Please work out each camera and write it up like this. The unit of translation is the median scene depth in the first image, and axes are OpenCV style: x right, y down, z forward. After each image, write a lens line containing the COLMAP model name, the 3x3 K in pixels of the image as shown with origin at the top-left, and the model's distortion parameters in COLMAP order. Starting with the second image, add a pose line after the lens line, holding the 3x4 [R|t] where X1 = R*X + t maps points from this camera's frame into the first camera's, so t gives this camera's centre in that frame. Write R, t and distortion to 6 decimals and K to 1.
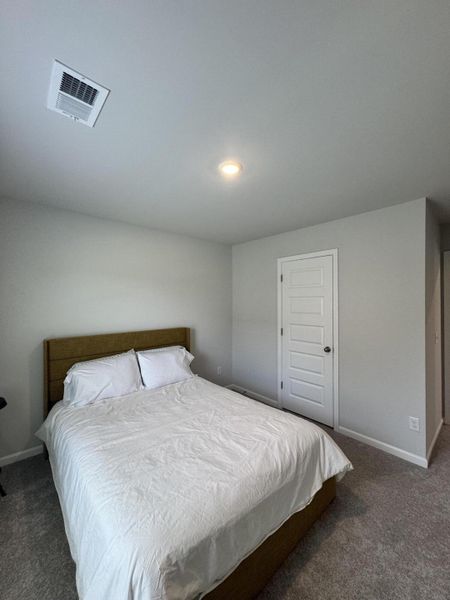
lens RADIAL K [[236.2, 0, 219.5], [0, 236.2, 296.7], [0, 0, 1]] dist [0.000898, 0.000459]
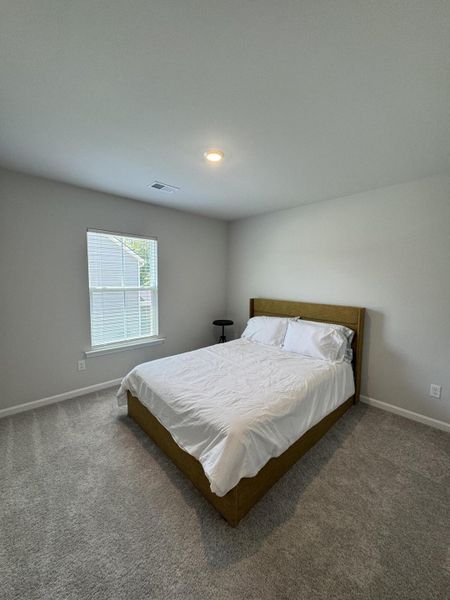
lens RADIAL K [[236.2, 0, 226.9], [0, 236.2, 296.6], [0, 0, 1]] dist [0.000898, 0.000459]
pose [[0.038737, 0.072910, -0.996586, 1.003065], [0.004706, 0.997310, 0.073146, 0.052575], [0.999238, -0.007524, 0.038290, 0.815641]]
